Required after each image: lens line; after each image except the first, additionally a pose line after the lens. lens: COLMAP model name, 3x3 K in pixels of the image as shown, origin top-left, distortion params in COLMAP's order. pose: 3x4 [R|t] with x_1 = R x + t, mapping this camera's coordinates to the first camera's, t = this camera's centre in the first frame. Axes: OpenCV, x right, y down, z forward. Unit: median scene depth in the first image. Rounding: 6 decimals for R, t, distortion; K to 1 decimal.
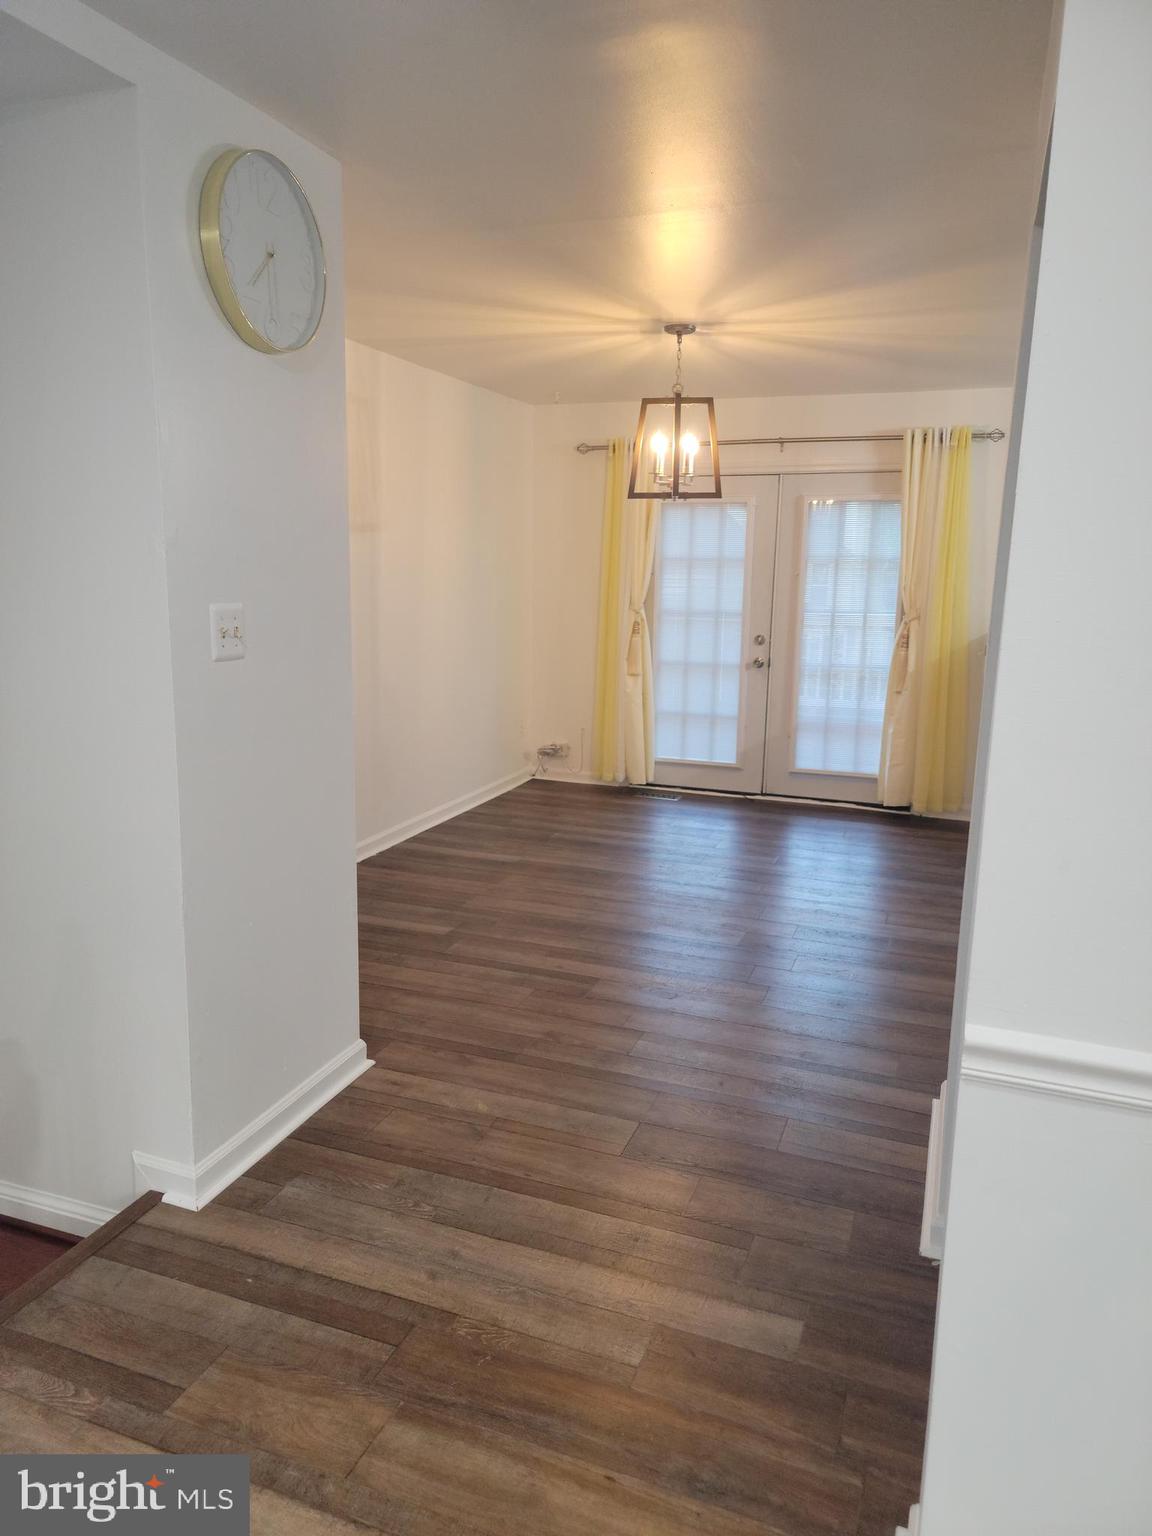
lens RADIAL K [[1062.7, 0, 577.3], [0, 1062.7, 766.3], [0, 0, 1]] dist [0.086538, -0.070554]
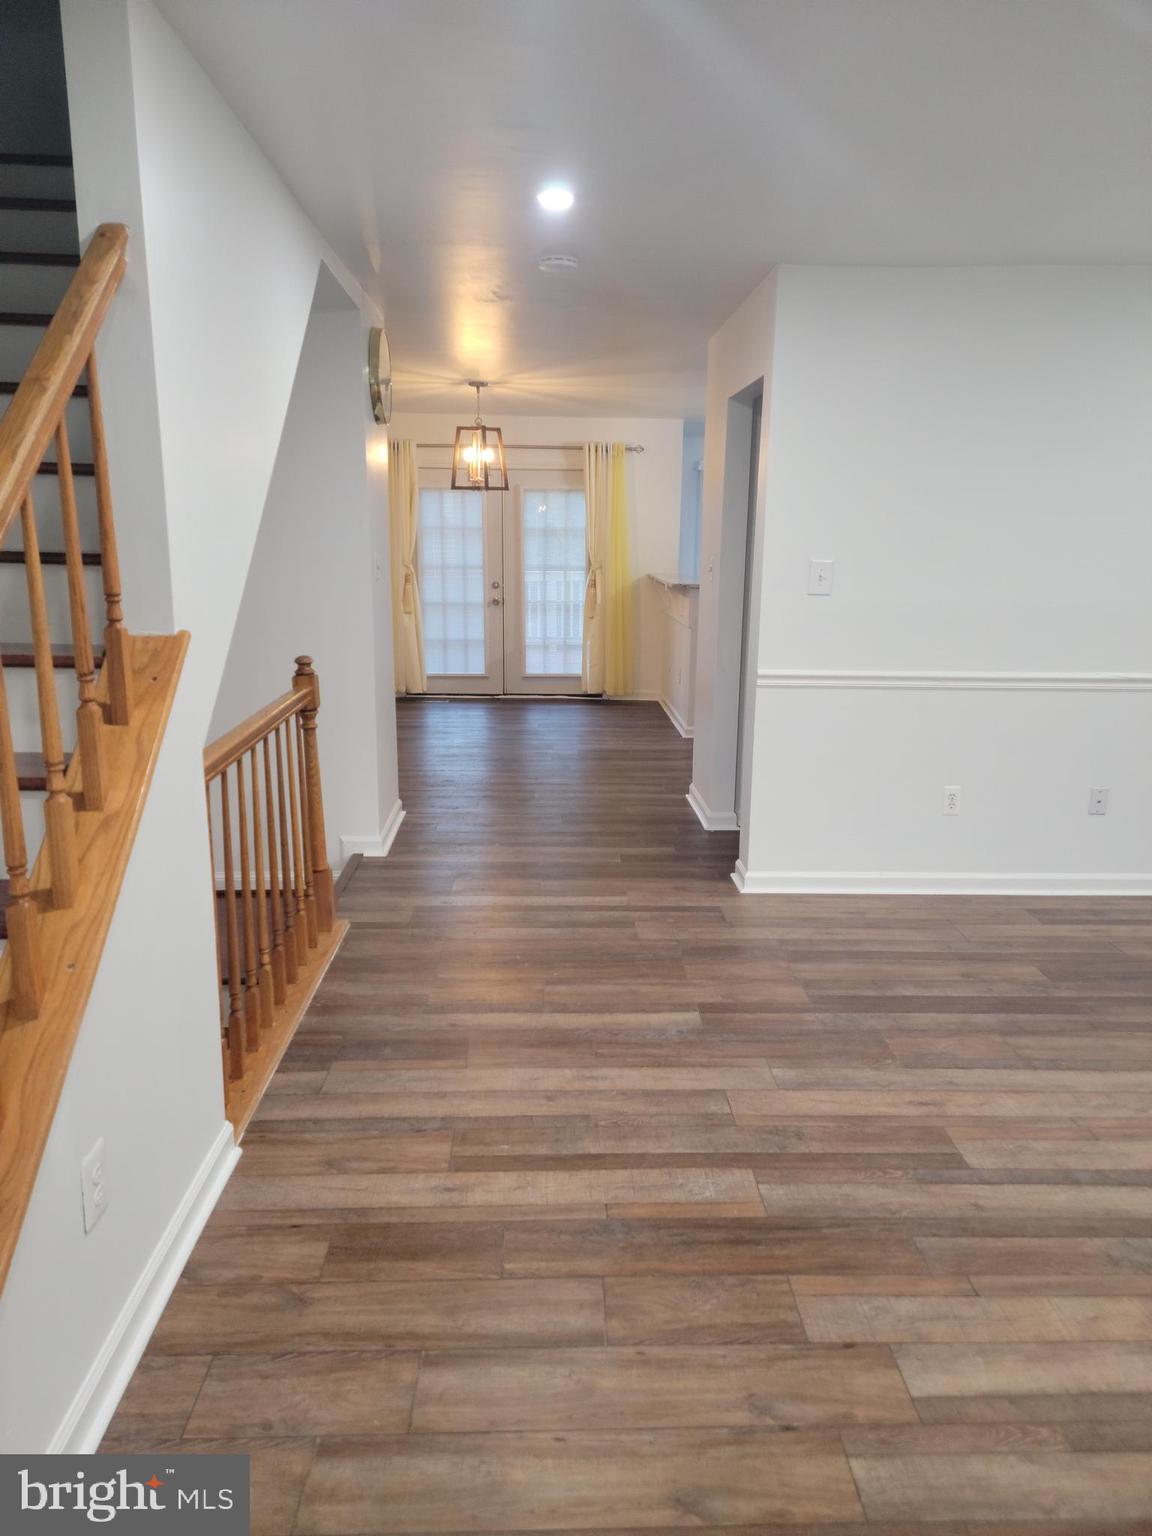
lens RADIAL K [[1062.7, 0, 580.3], [0, 1062.7, 759.5], [0, 0, 1]] dist [0.086538, -0.070554]
pose [[0.923654, -0.085229, 0.373631, -0.280232], [0.076756, 0.996343, 0.037528, 0.069680], [-0.375463, -0.005985, 0.926818, -0.369894]]
